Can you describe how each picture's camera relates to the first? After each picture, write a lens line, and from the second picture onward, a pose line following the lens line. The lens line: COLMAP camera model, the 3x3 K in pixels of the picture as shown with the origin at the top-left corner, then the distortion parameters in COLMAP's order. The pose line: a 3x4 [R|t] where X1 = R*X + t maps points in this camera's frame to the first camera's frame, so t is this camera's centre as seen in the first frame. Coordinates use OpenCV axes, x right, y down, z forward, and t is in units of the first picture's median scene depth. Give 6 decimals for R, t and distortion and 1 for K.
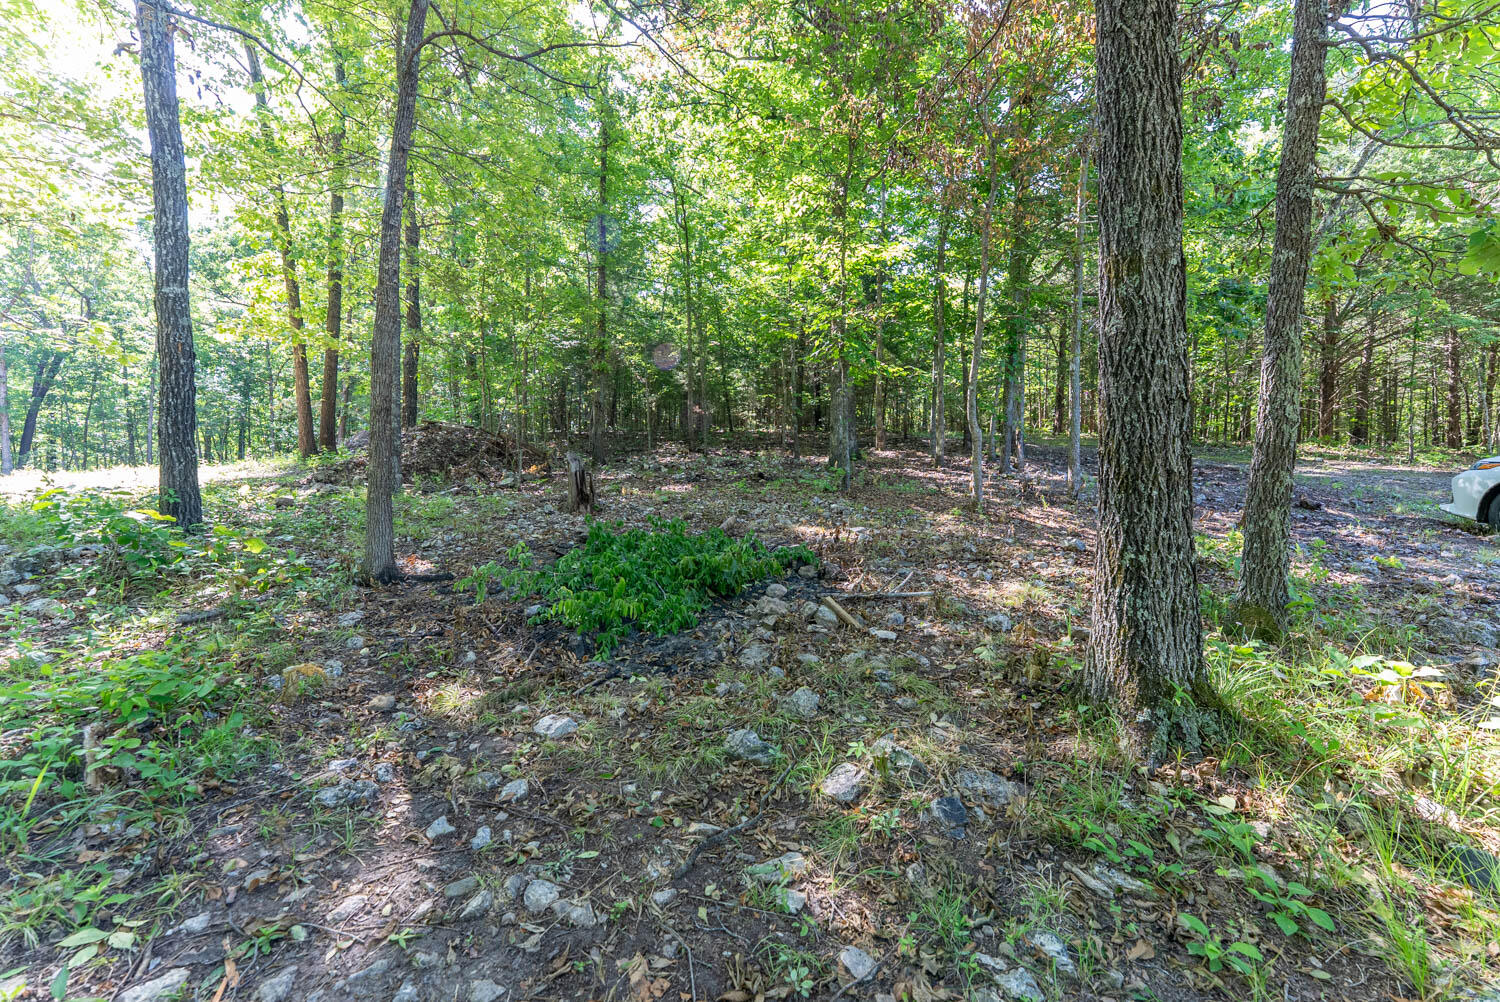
lens RADIAL K [[599.8, 0, 745.7], [0, 599.8, 503.6], [0, 0, 1]] dist [-0.008503, 0.000096]
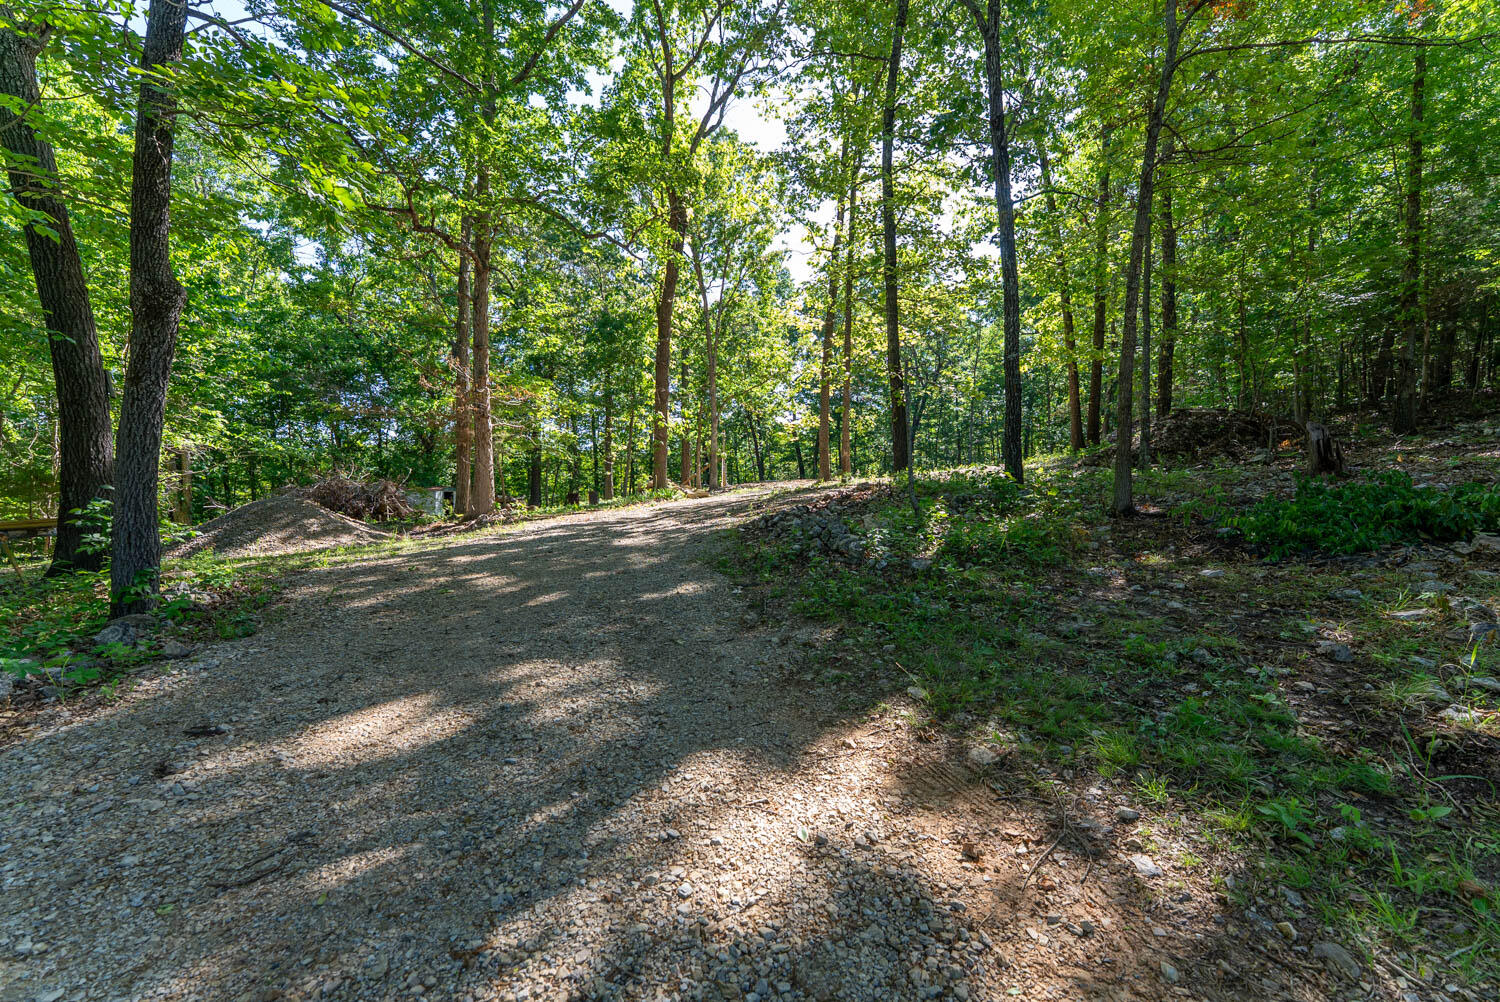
lens RADIAL K [[599.8, 0, 744.9], [0, 599.8, 508.3], [0, 0, 1]] dist [-0.008503, 0.000096]
pose [[0.420784, 0.018444, -0.906973, 0.108031], [-0.005320, 0.999826, 0.017864, 0.023565], [0.907145, -0.002692, 0.420809, -0.154155]]
